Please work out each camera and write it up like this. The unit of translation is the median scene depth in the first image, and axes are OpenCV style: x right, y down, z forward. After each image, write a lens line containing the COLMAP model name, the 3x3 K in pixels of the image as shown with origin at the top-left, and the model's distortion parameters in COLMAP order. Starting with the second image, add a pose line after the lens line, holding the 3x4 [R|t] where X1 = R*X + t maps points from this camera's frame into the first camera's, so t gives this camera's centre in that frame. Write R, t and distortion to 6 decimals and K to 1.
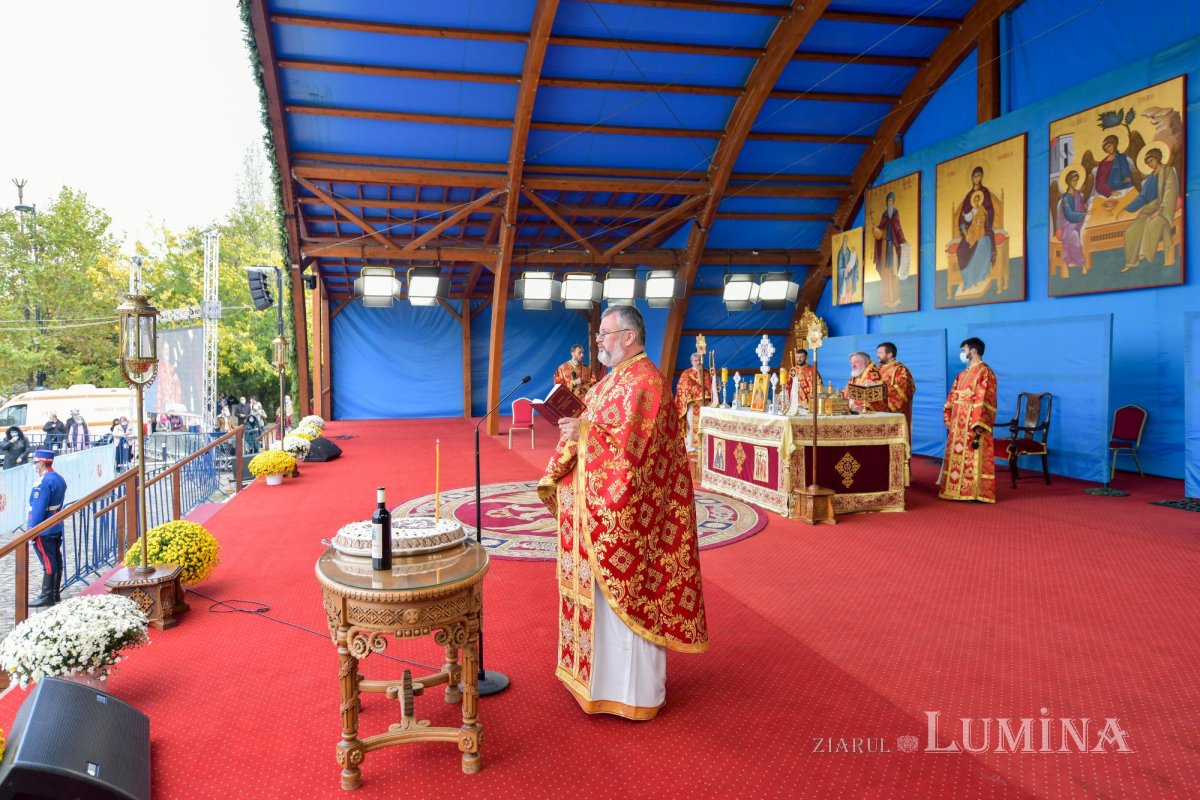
lens RADIAL K [[703.9, 0, 544.8], [0, 703.9, 383.4], [0, 0, 1]] dist [-0.001934, -0.000353]
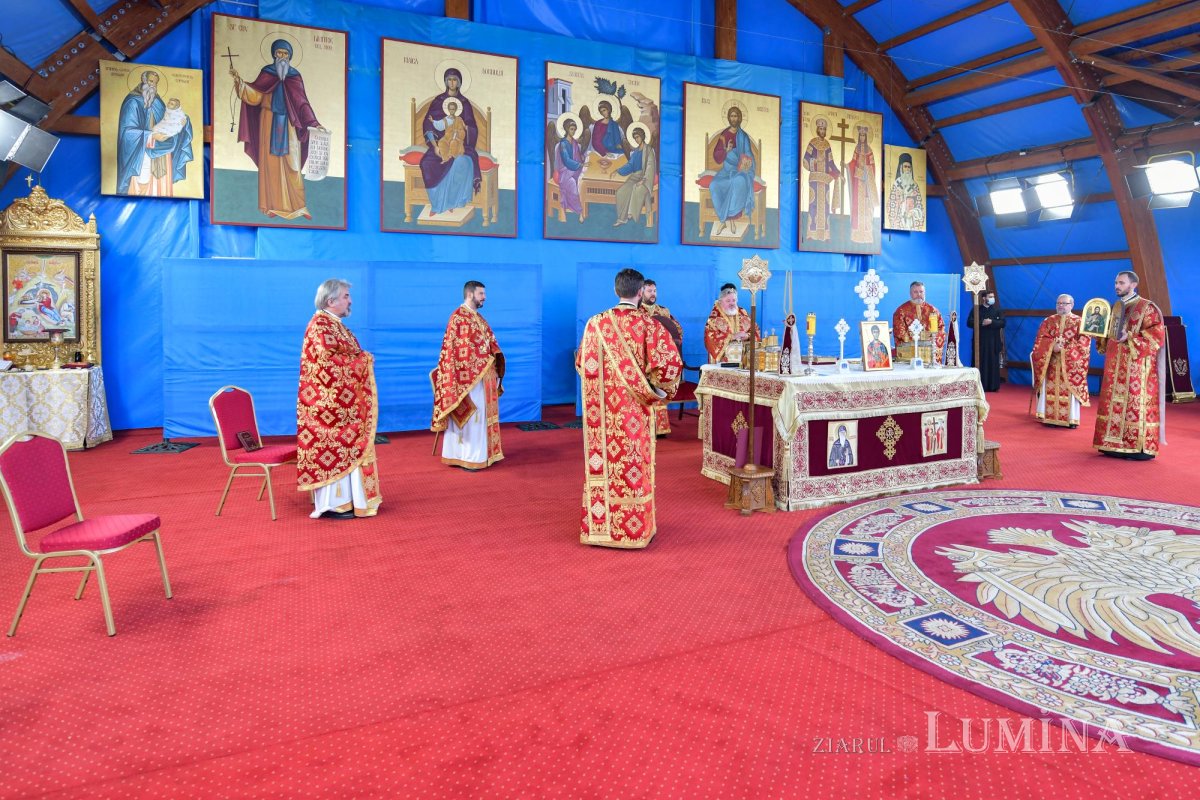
lens RADIAL K [[741.7, 0, 644.5], [0, 741.7, 311.1], [0, 0, 1]] dist [-0.004037, -0.001104]
pose [[-0.214619, -0.004663, 0.976687, -0.282945], [0.024018, 0.999661, 0.010050, -0.025901], [-0.976402, 0.025615, -0.214434, 0.965593]]
